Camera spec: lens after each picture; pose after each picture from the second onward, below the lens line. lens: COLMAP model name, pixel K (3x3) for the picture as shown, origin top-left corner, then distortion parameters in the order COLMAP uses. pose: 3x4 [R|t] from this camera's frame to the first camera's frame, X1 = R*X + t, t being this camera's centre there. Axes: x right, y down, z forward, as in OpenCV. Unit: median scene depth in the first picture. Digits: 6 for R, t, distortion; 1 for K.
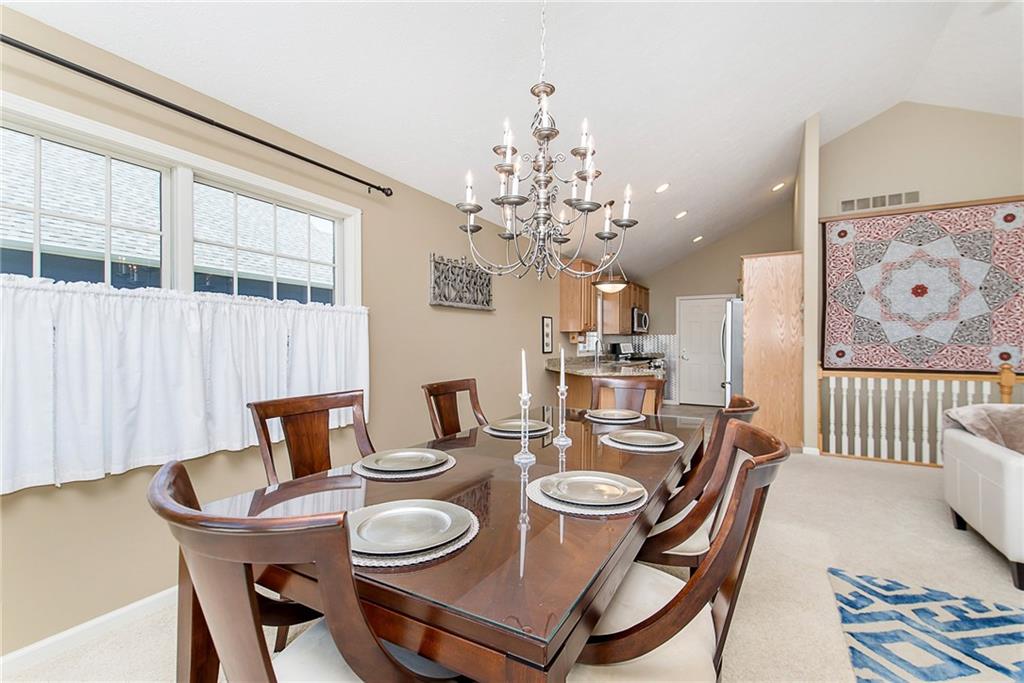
lens RADIAL K [[424.4, 0, 533.0], [0, 424.4, 344.5], [0, 0, 1]] dist [0.012576, -0.007684]
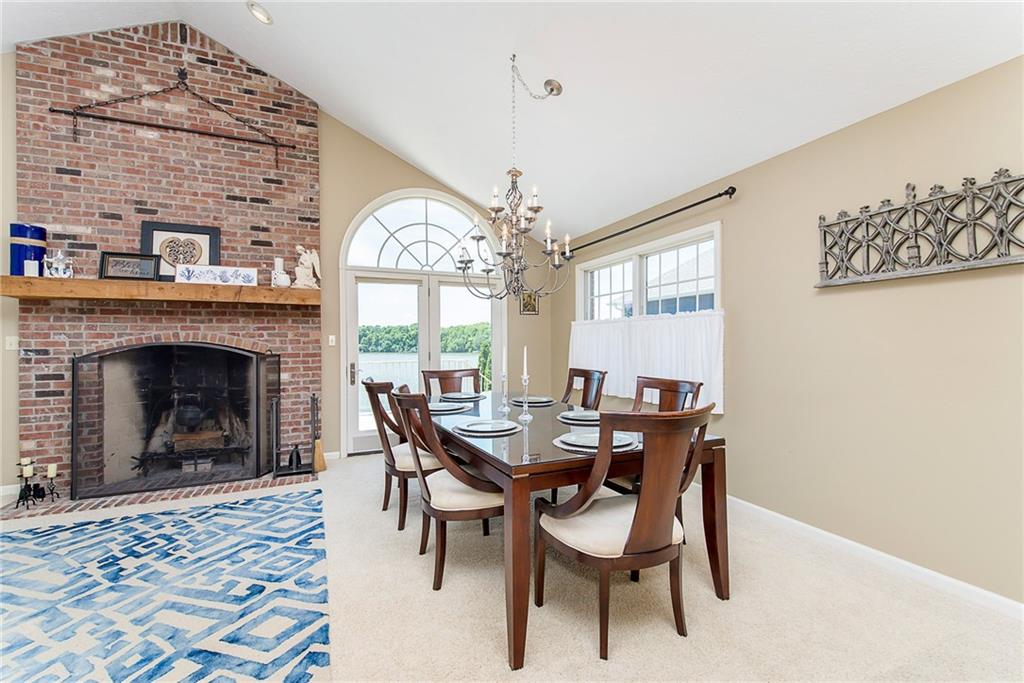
lens RADIAL K [[427.9, 0, 511.7], [0, 427.9, 345.2], [0, 0, 1]] dist [0.017653, -0.009216]
pose [[-0.597227, 0.007941, -0.802033, 0.464914], [0.001395, 0.999960, 0.008861, -0.001818], [0.802071, 0.004173, -0.597214, 0.709460]]
